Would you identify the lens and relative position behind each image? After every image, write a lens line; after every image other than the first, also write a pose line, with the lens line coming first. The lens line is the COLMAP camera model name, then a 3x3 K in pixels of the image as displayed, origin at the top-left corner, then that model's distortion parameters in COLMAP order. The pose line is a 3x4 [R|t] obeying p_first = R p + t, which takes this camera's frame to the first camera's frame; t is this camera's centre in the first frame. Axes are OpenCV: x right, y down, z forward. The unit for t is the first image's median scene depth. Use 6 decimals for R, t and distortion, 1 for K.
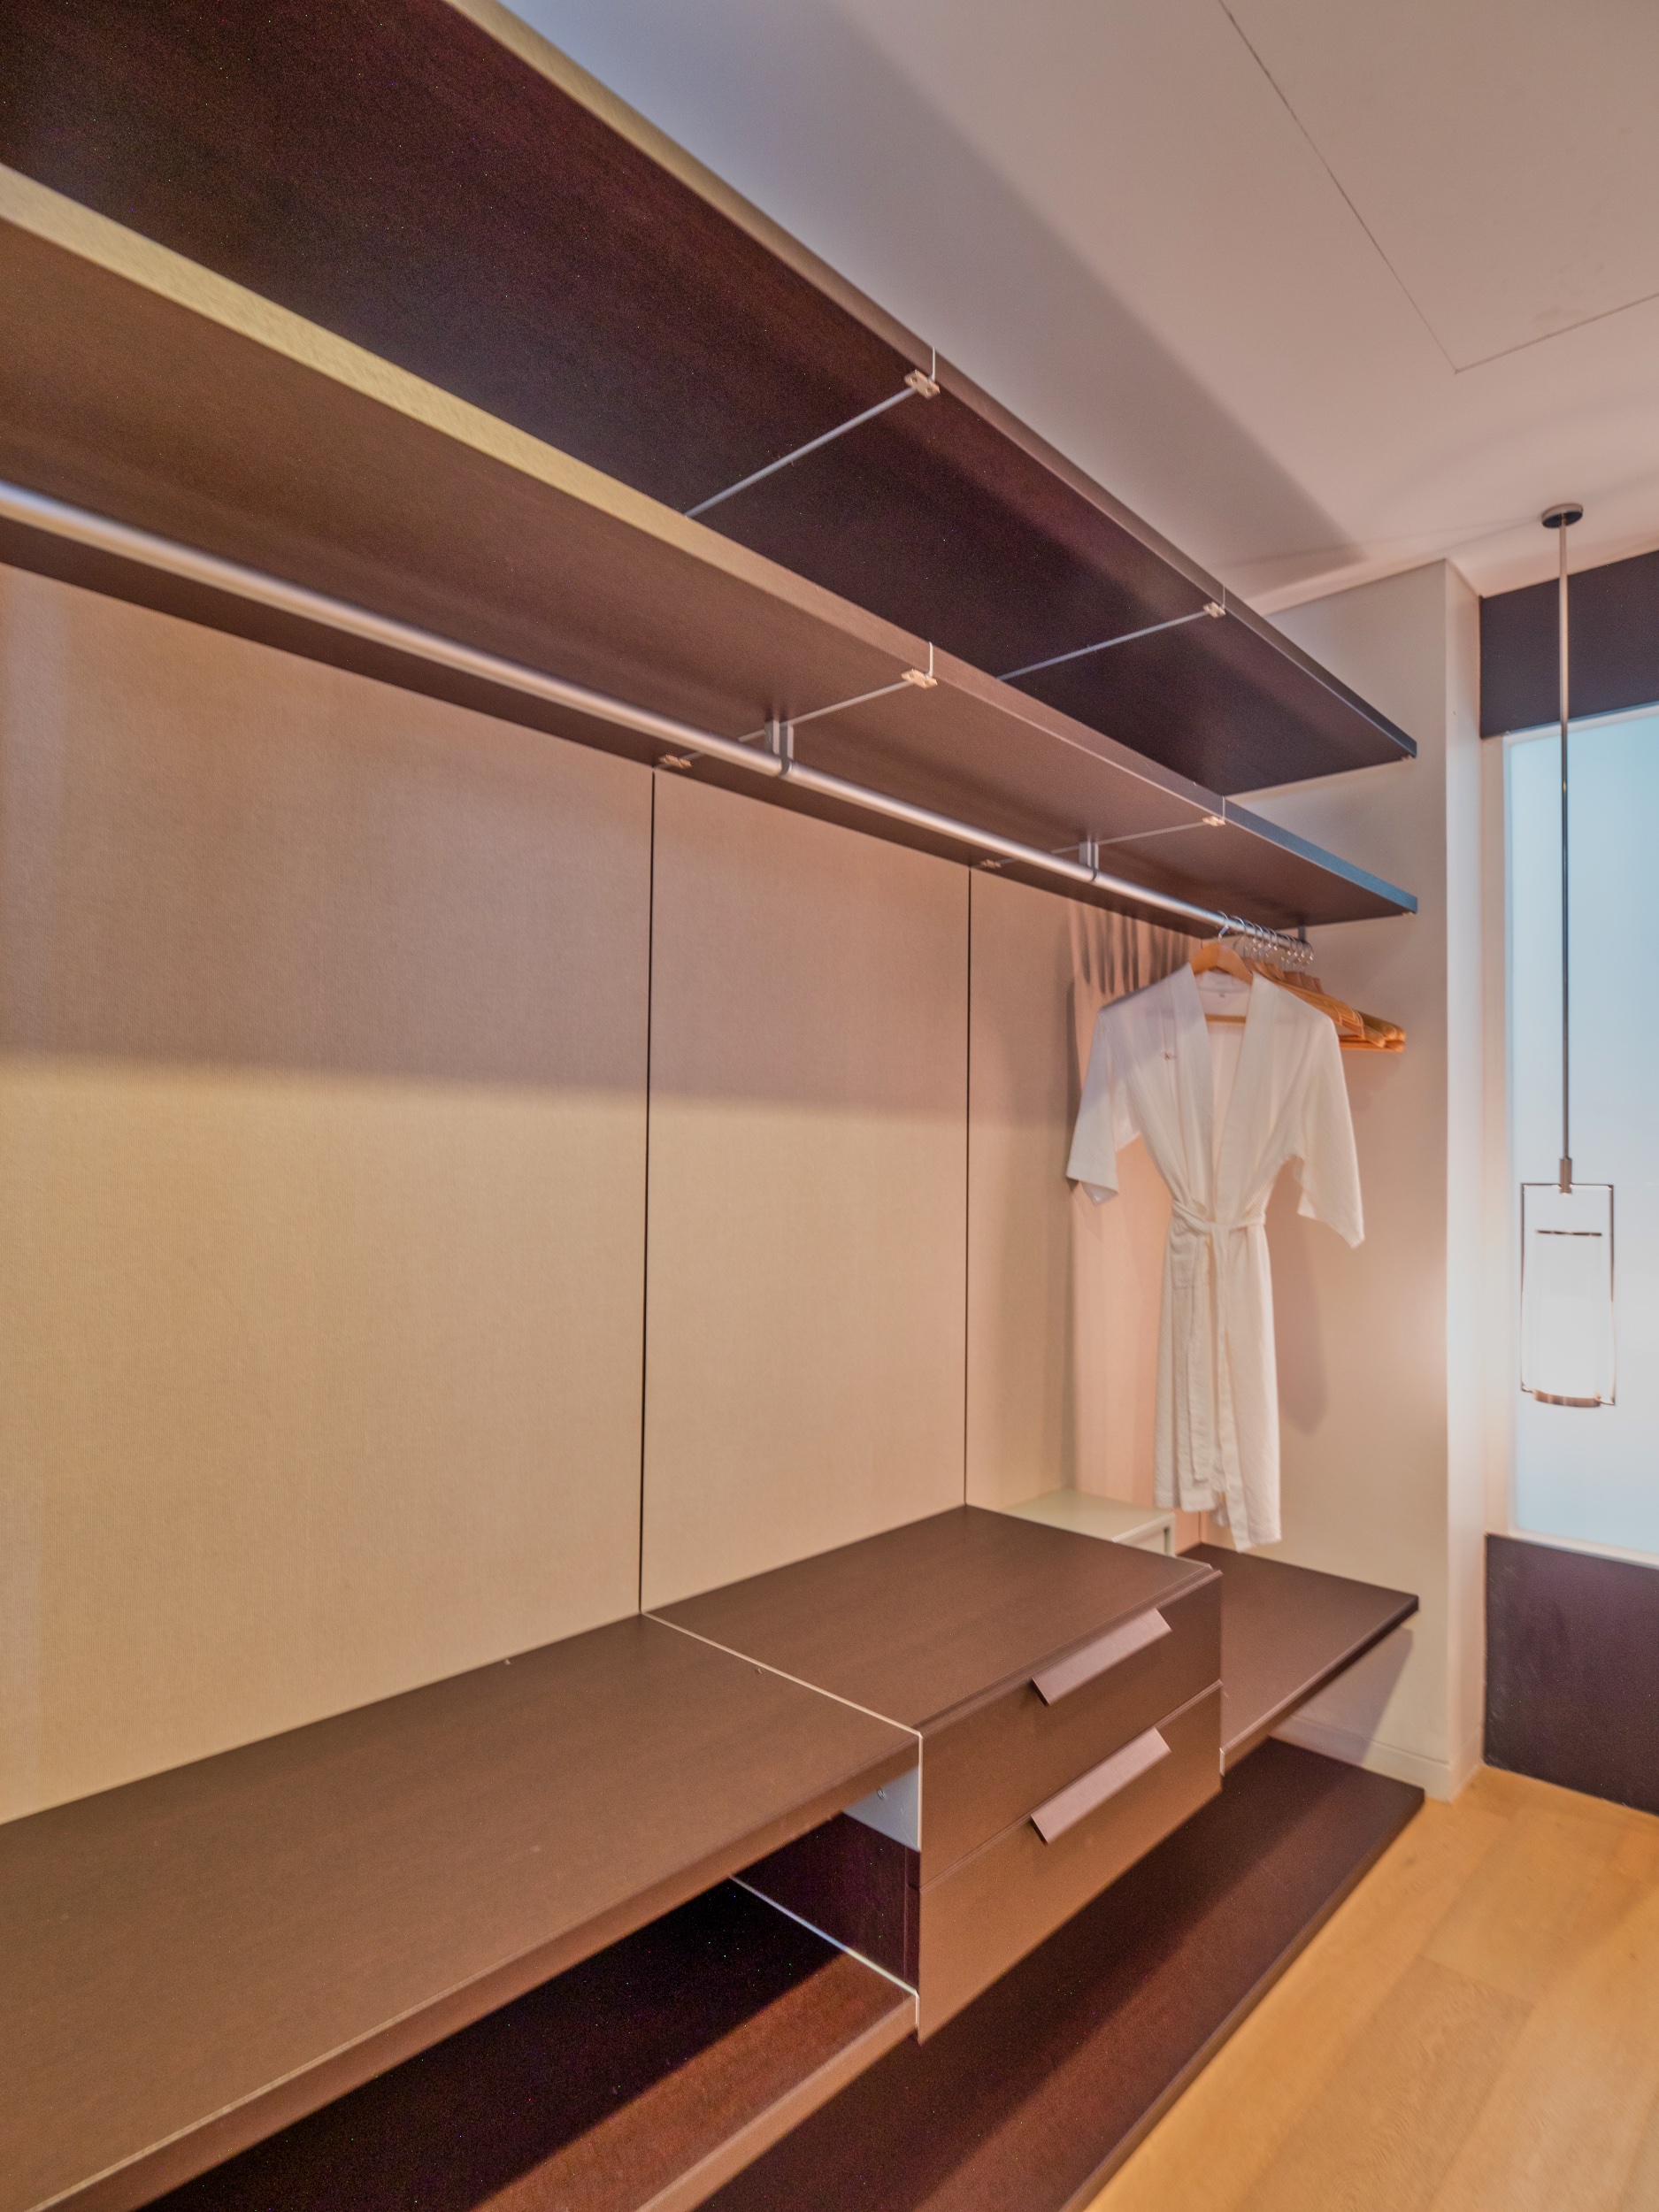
lens RADIAL K [[1194.1, 0, 857.7], [0, 1194.1, 1114.3], [0, 0, 1]] dist [-0.008229, -0.003836]
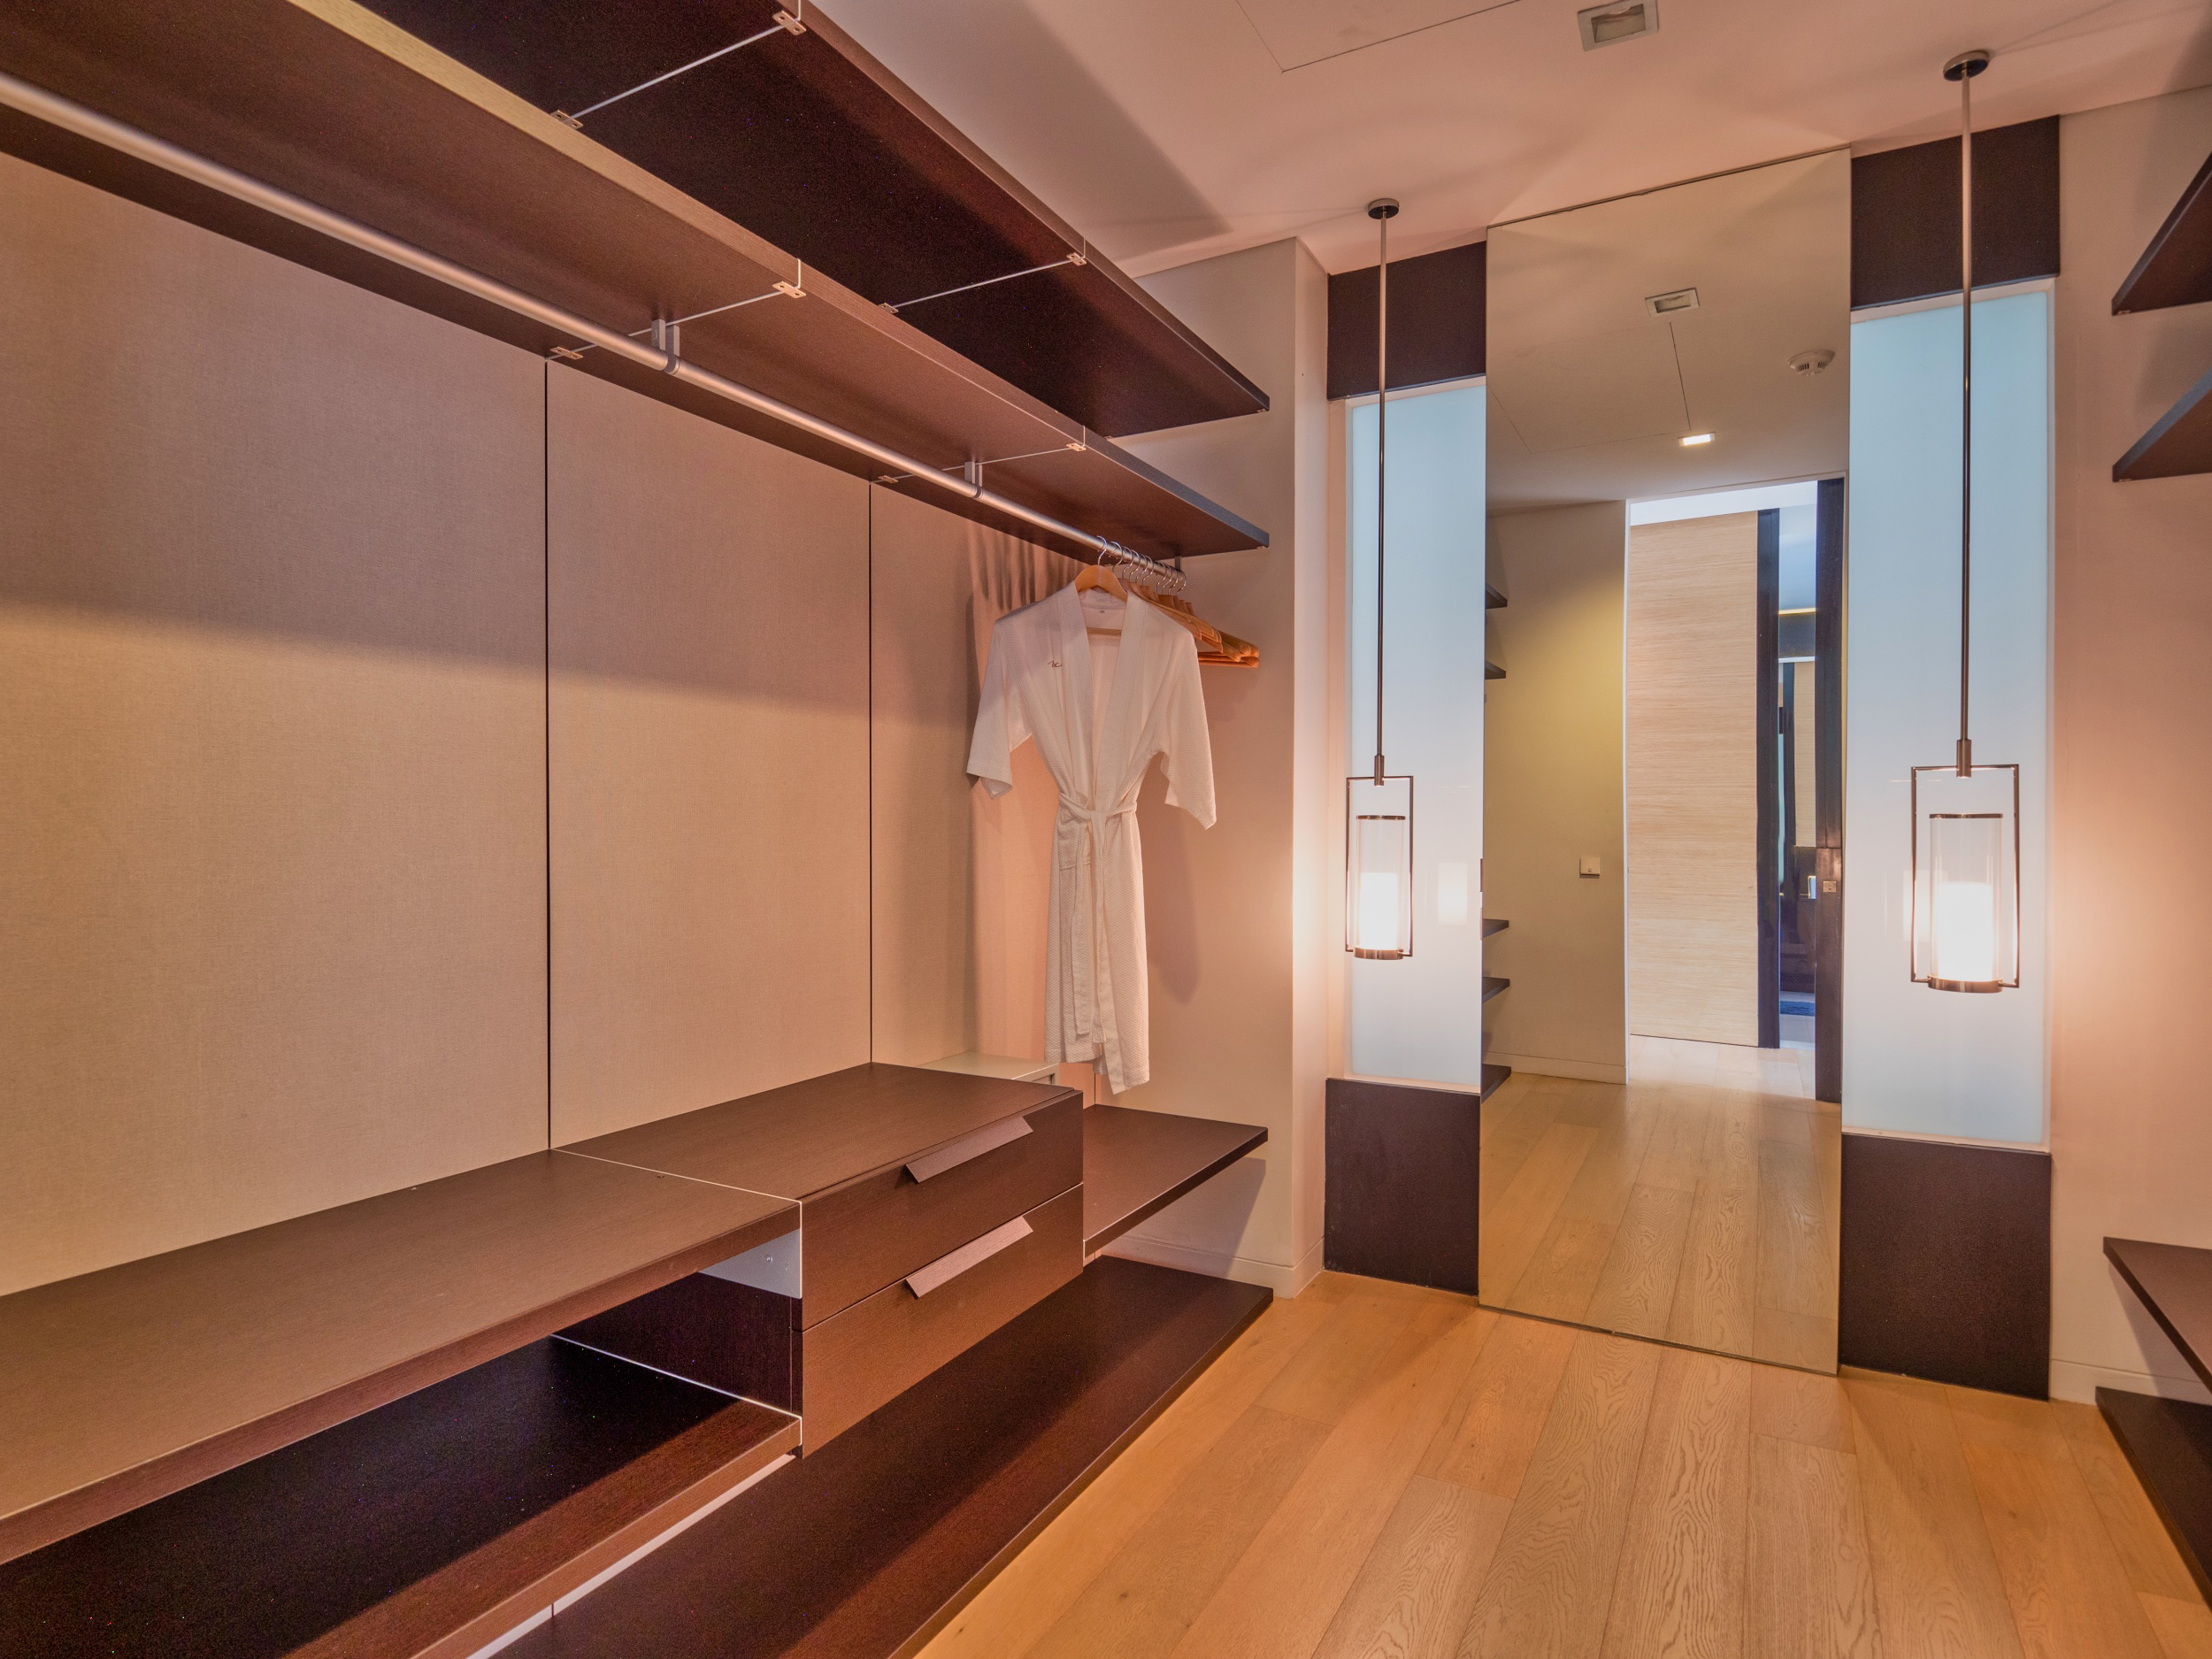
lens RADIAL K [[1194.1, 0, 1106.0], [0, 1194.1, 829.5], [0, 0, 1]] dist [-0.008229, -0.003836]
pose [[0.971703, -0.011861, 0.235906, 0.040854], [0.000325, 0.998805, 0.048881, 0.053234], [-0.236204, -0.047422, 0.970546, -0.112579]]
